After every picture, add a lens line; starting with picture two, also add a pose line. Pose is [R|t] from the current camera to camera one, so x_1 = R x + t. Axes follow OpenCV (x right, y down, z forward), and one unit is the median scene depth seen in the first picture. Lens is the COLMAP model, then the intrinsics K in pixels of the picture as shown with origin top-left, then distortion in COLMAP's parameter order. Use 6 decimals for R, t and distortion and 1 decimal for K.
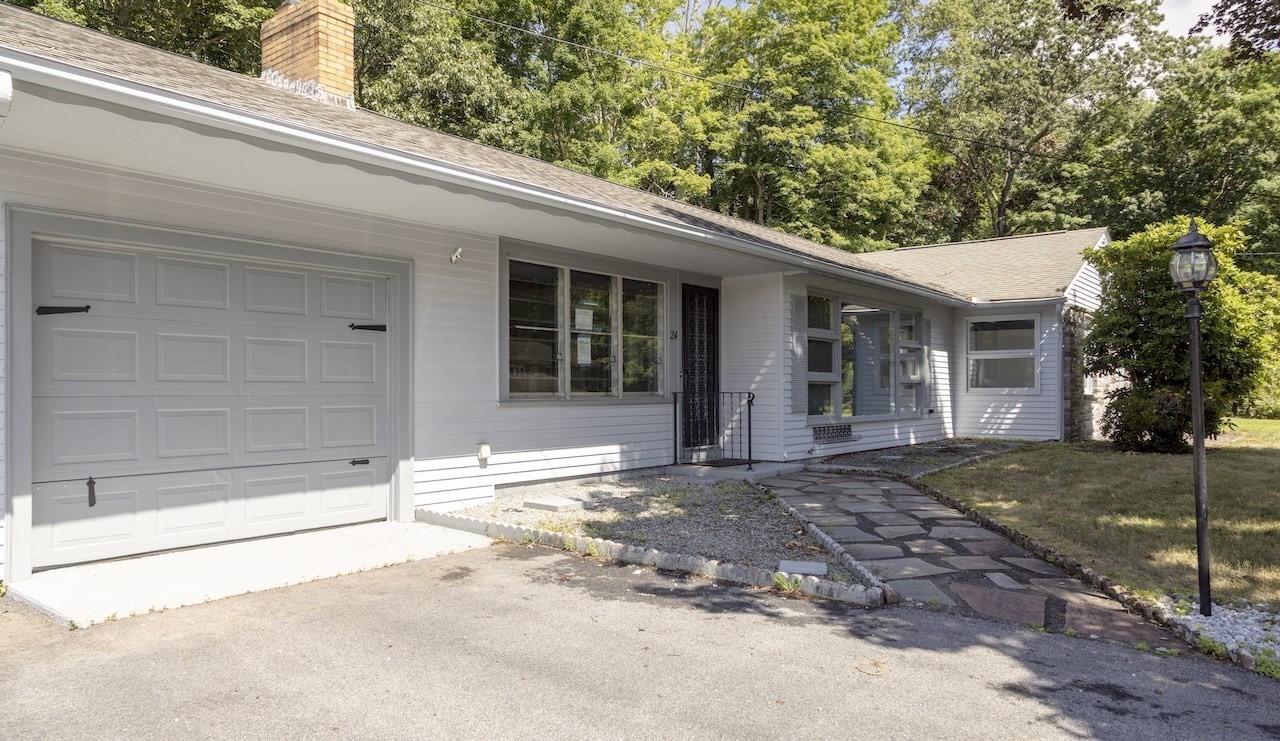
lens RADIAL K [[882.3, 0, 636.2], [0, 882.3, 371.0], [0, 0, 1]] dist [-0.017704, -0.007593]
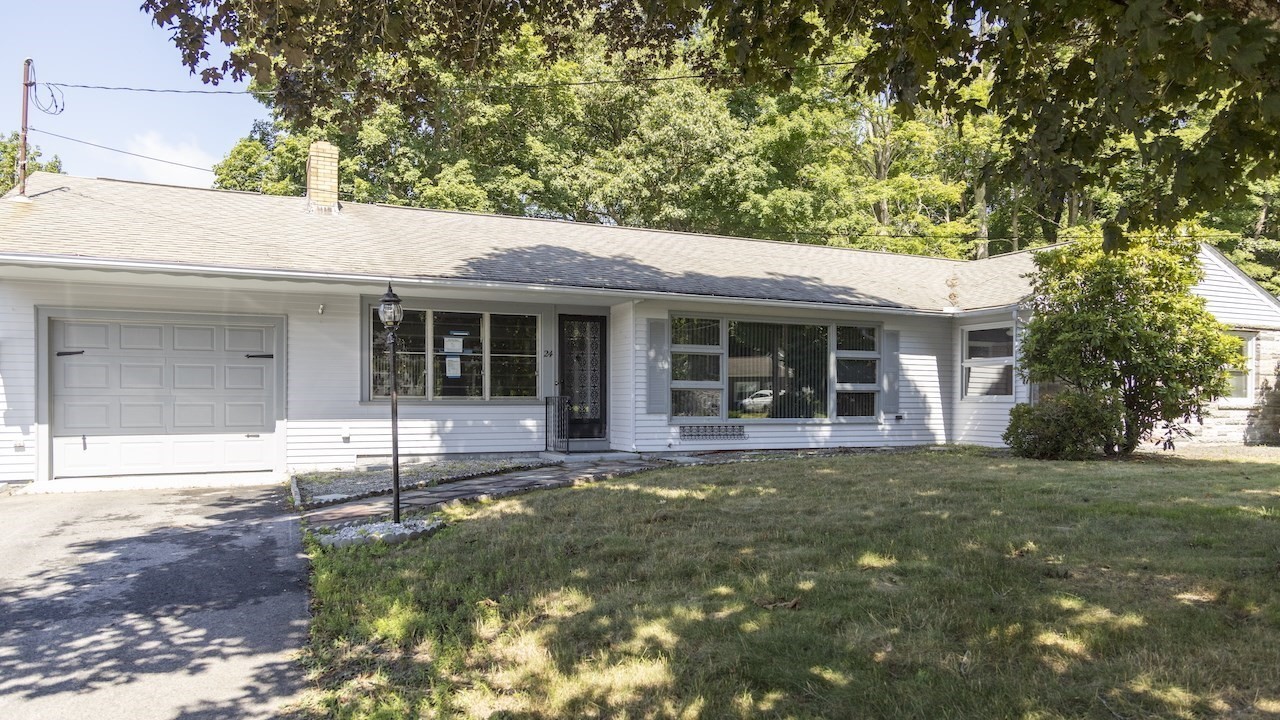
lens RADIAL K [[854.8, 0, 650.4], [0, 854.8, 390.7], [0, 0, 1]] dist [-0.005668, 0.001113]
pose [[0.879574, 0.002126, -0.475757, 0.549234], [0.004672, 0.999903, 0.013106, -0.000725], [0.475738, -0.013751, 0.879479, -0.043065]]
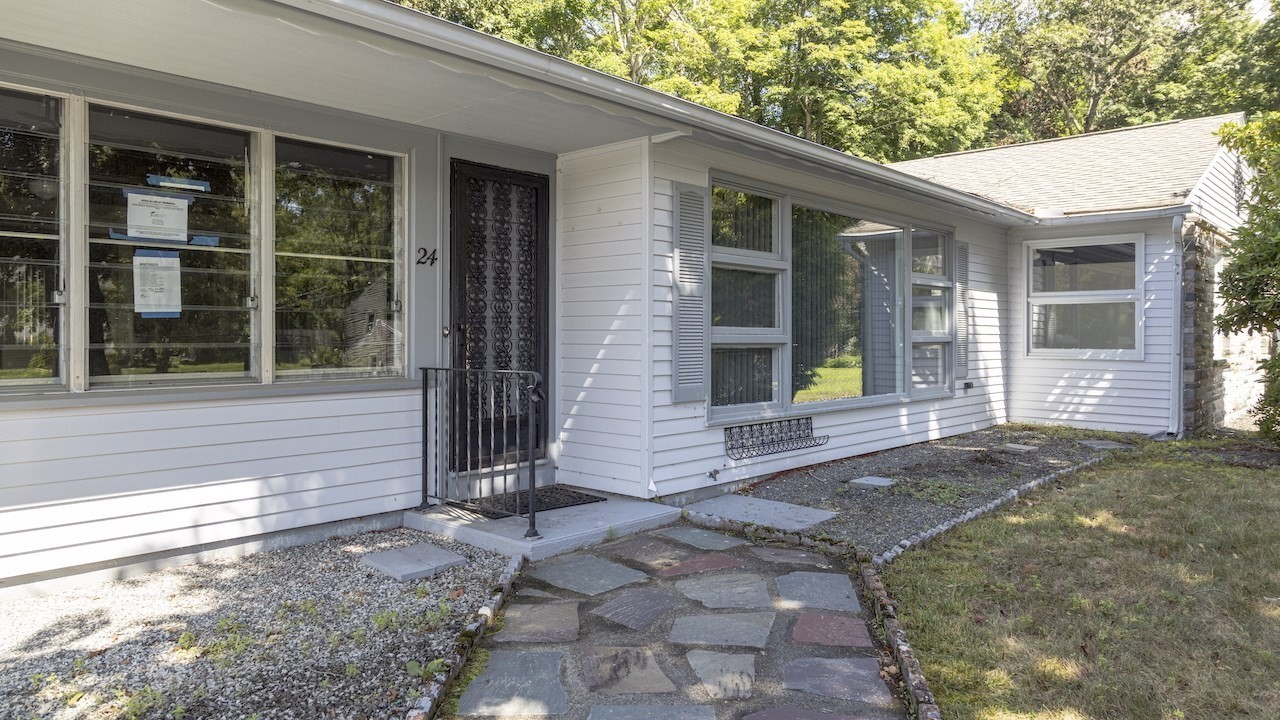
lens RADIAL K [[854.8, 0, 657.5], [0, 854.8, 326.3], [0, 0, 1]] dist [-0.005668, 0.001113]
pose [[0.997615, 0.002785, -0.068964, 0.147666], [-0.002021, 0.999936, 0.011135, -0.003988], [0.068990, -0.010969, 0.997557, 0.352078]]
